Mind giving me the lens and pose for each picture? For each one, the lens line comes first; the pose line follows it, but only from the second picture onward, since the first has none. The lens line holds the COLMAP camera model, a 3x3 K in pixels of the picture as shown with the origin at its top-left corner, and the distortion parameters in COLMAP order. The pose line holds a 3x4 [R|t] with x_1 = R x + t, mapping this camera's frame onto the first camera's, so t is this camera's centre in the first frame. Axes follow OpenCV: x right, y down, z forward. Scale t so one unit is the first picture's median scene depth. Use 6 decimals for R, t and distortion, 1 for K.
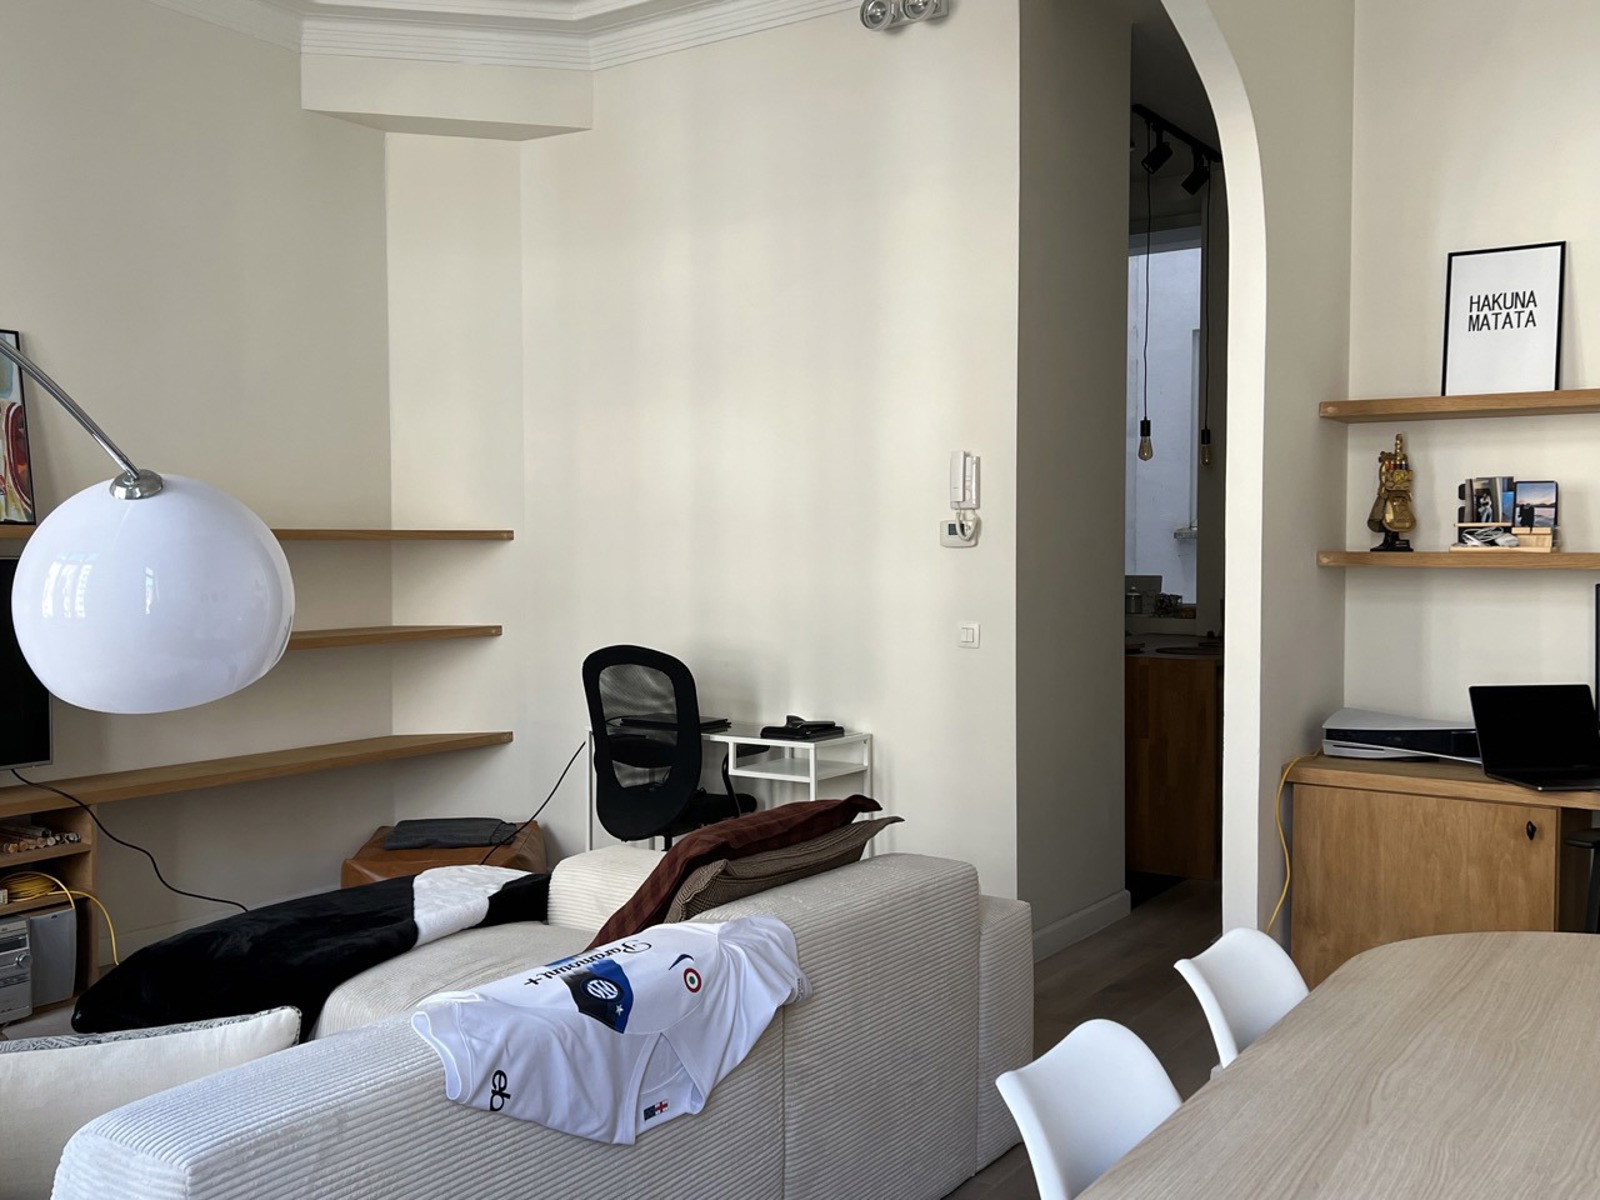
lens RADIAL K [[1497.9, 0, 800.0], [0, 1497.9, 600.0], [0, 0, 1]] dist [0.013991, 0.013688]
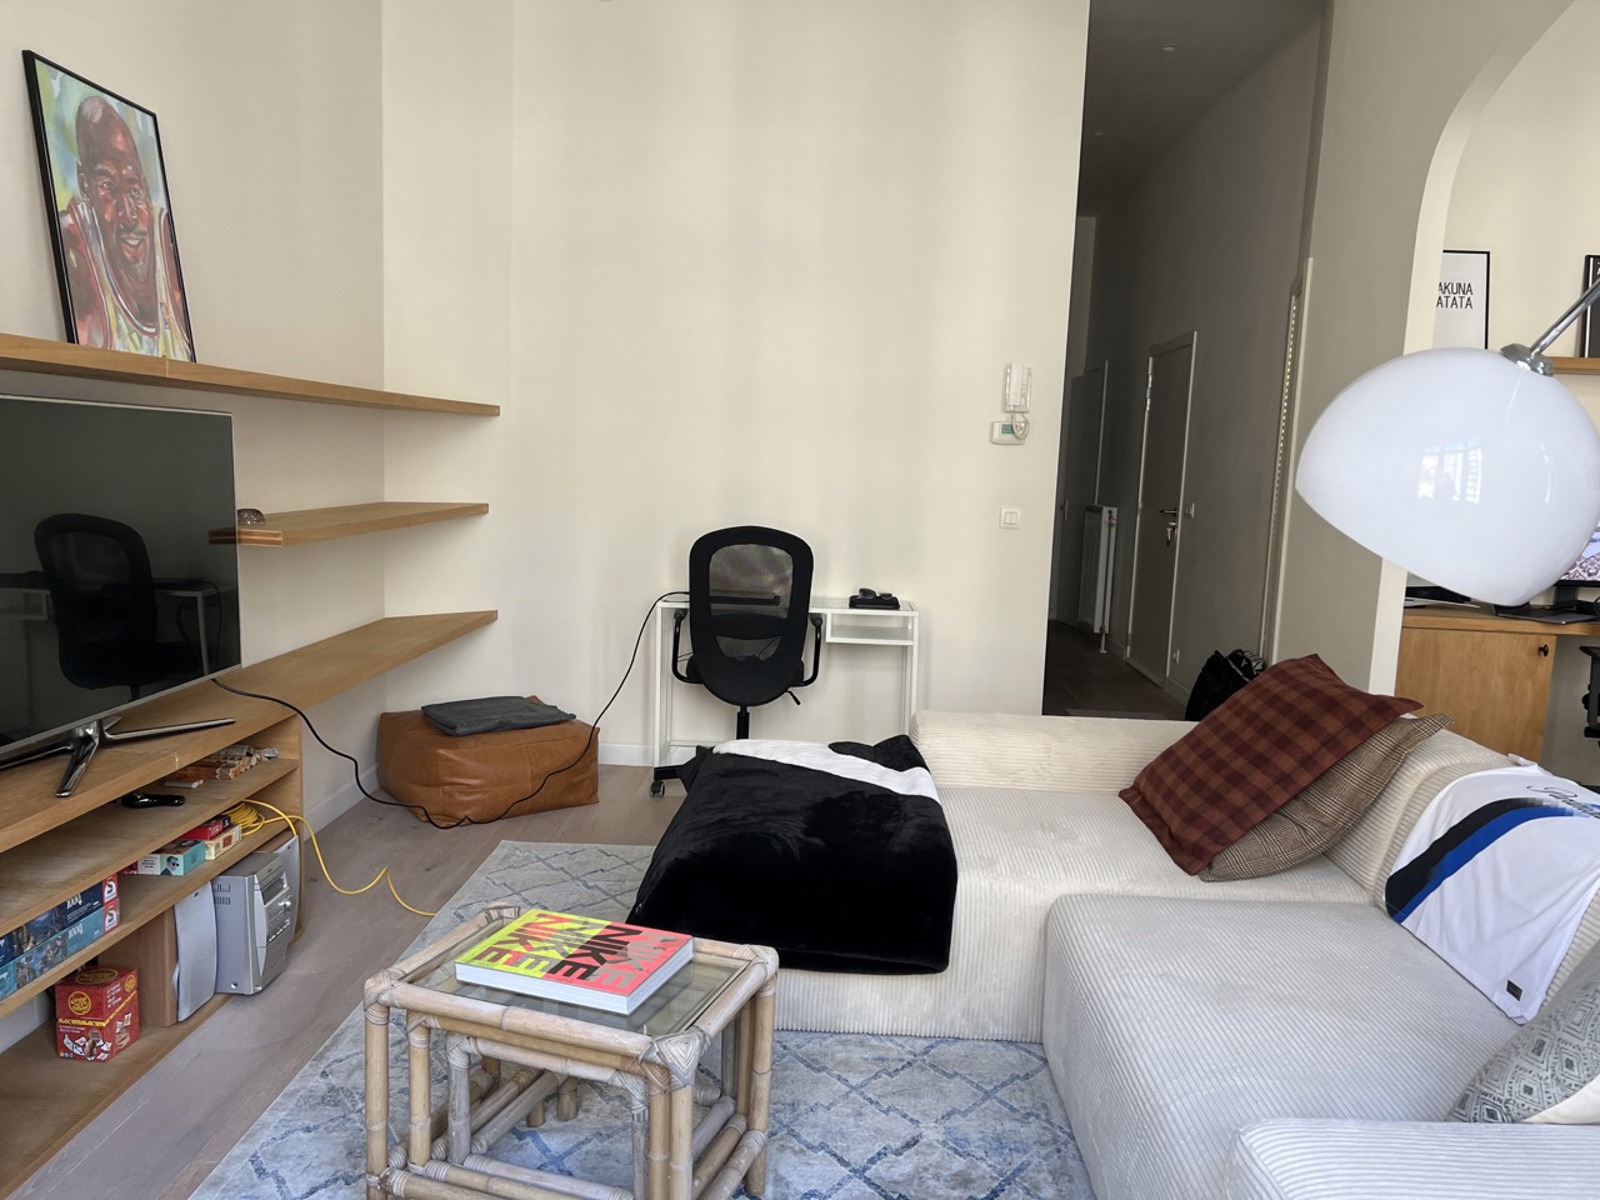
lens RADIAL K [[1218.6, 0, 801.7], [0, 1218.6, 639.7], [0, 0, 1]] dist [0.014253, -0.003836]
pose [[0.840007, -0.049258, 0.540334, -0.607111], [-0.020926, 0.992188, 0.122981, 0.003648], [-0.542171, -0.114612, 0.832415, 0.277945]]
